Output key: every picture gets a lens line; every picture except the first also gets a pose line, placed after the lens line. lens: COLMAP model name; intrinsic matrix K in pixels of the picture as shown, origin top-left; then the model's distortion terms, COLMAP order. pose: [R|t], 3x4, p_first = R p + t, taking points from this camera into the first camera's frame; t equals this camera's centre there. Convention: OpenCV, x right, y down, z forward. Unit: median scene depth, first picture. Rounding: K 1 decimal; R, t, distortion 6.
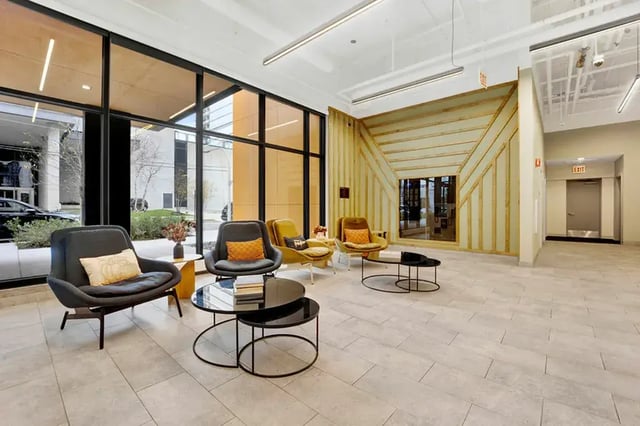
lens RADIAL K [[270.1, 0, 322.7], [0, 270.1, 212.9], [0, 0, 1]] dist [-0.019345, -0.000124]
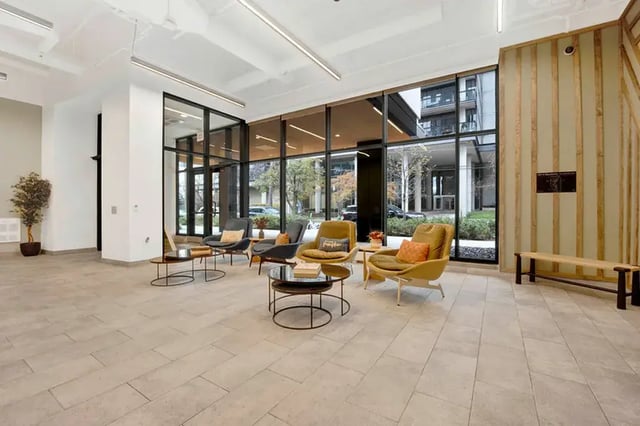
lens RADIAL K [[270.1, 0, 322.7], [0, 270.1, 212.9], [0, 0, 1]] dist [-0.019345, -0.000124]
pose [[0.170473, 0.007971, -0.985330, 1.368754], [-0.017988, 0.999826, 0.004976, -0.020258], [0.985198, 0.016876, 0.170587, 1.181098]]
